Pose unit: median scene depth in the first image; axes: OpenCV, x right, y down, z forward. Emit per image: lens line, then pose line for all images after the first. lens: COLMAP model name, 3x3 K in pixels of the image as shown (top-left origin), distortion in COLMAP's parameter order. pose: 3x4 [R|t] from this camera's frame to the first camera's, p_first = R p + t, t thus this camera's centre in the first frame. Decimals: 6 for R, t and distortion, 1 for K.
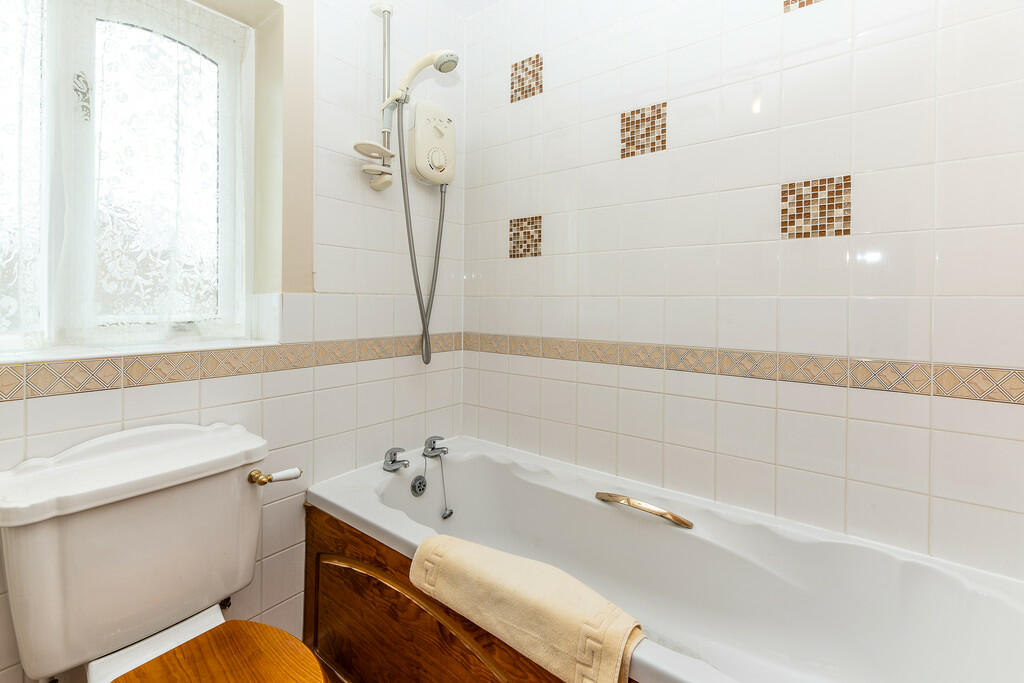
lens RADIAL K [[426.3, 0, 493.8], [0, 426.3, 302.2], [0, 0, 1]] dist [0.000437, -0.000387]
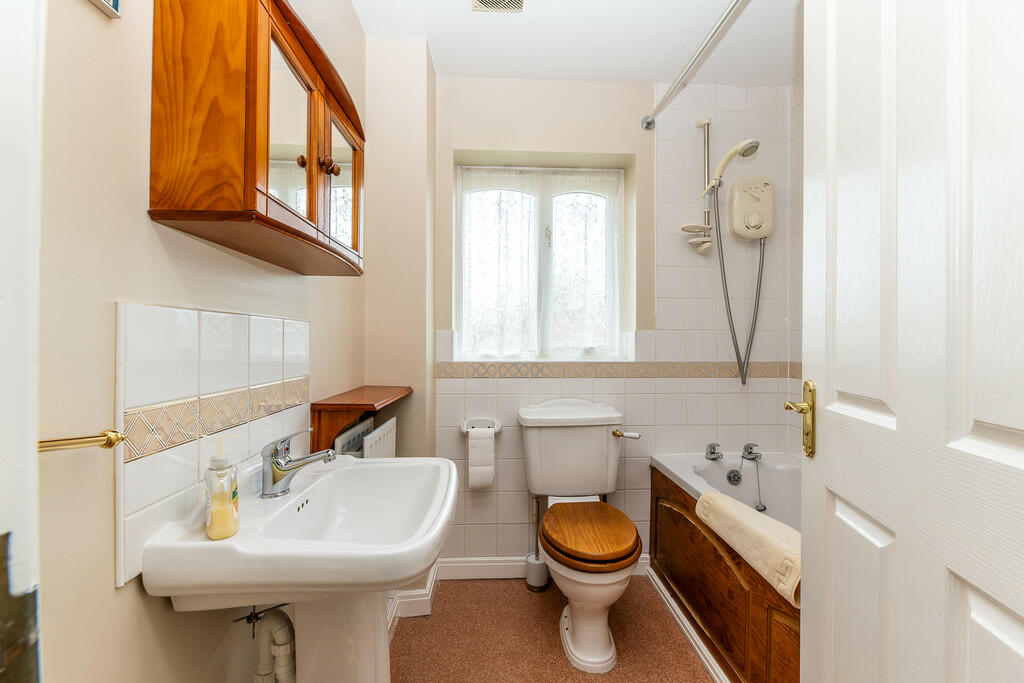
lens RADIAL K [[426.3, 0, 513.2], [0, 426.3, 341.4], [0, 0, 1]] dist [0.000437, -0.000387]
pose [[0.639747, -0.003442, -0.768578, 0.439970], [0.001227, 0.999993, -0.003457, 0.023998], [0.768584, 0.001268, 0.639747, -0.388772]]
